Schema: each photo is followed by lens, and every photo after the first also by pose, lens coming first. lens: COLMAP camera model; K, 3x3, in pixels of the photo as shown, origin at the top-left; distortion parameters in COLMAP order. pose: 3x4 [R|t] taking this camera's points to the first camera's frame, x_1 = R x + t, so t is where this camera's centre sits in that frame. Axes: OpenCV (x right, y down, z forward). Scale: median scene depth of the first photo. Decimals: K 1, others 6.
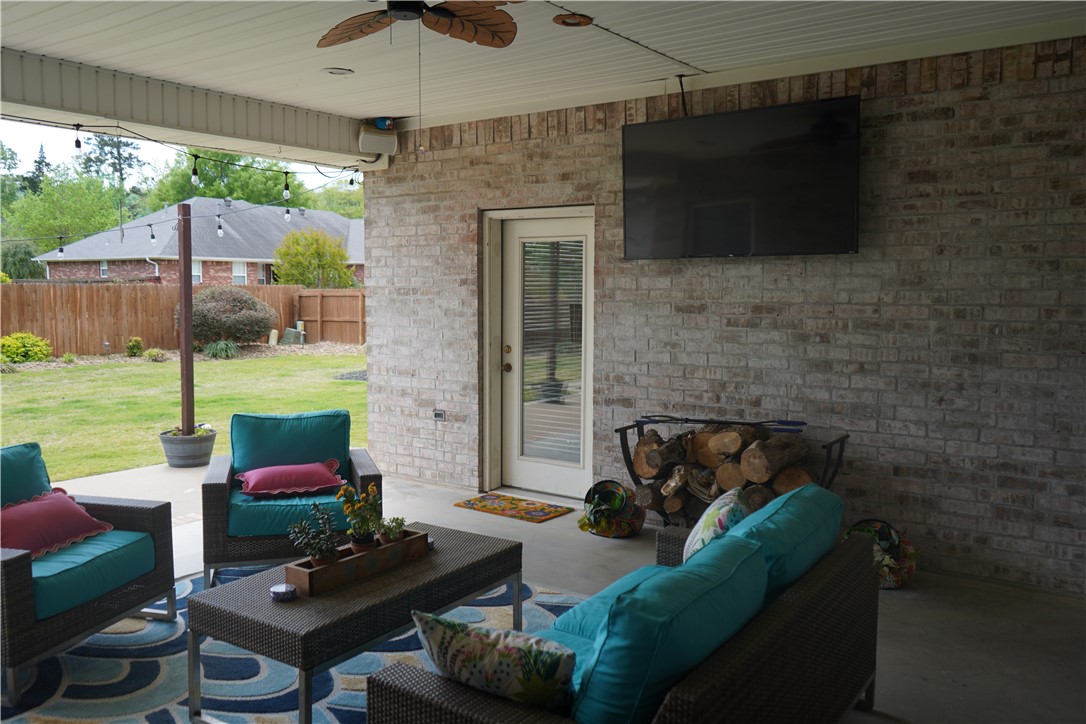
lens RADIAL K [[865.2, 0, 542.7], [0, 865.2, 358.9], [0, 0, 1]] dist [-0.014443, 0.016693]
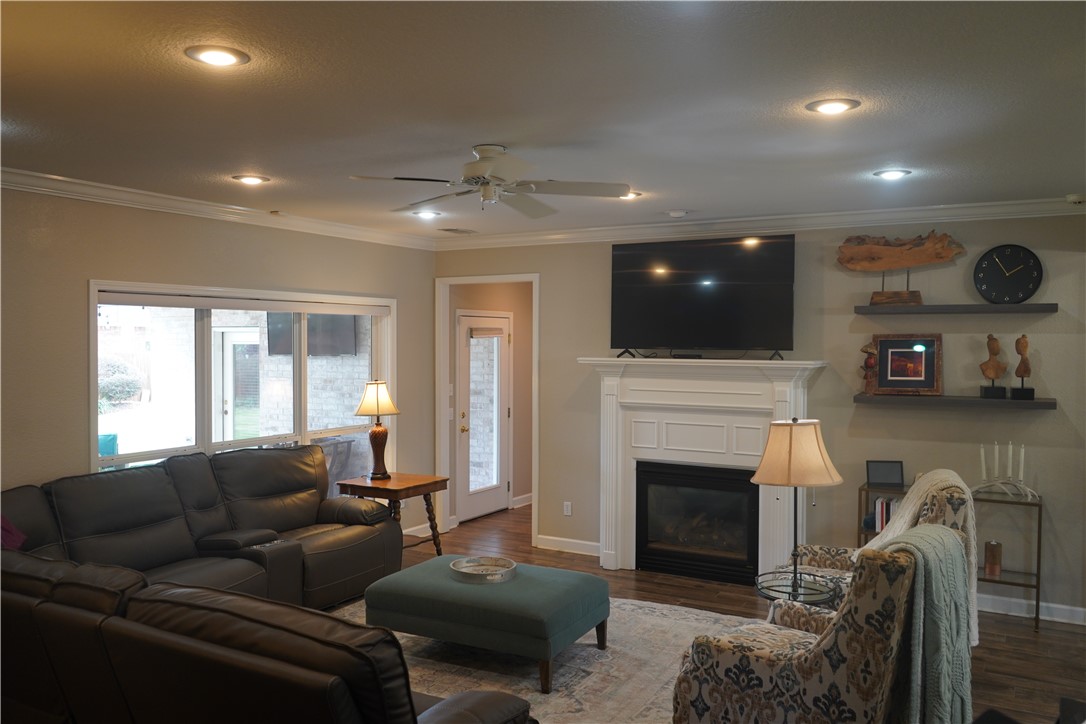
lens RADIAL K [[865.2, 0, 541.8], [0, 865.2, 359.5], [0, 0, 1]] dist [-0.014443, 0.016693]
pose [[0.995519, -0.003949, 0.094479, 0.513318], [0.010023, 0.997906, -0.063900, 0.025157], [-0.094029, 0.064560, 0.993474, -0.995648]]
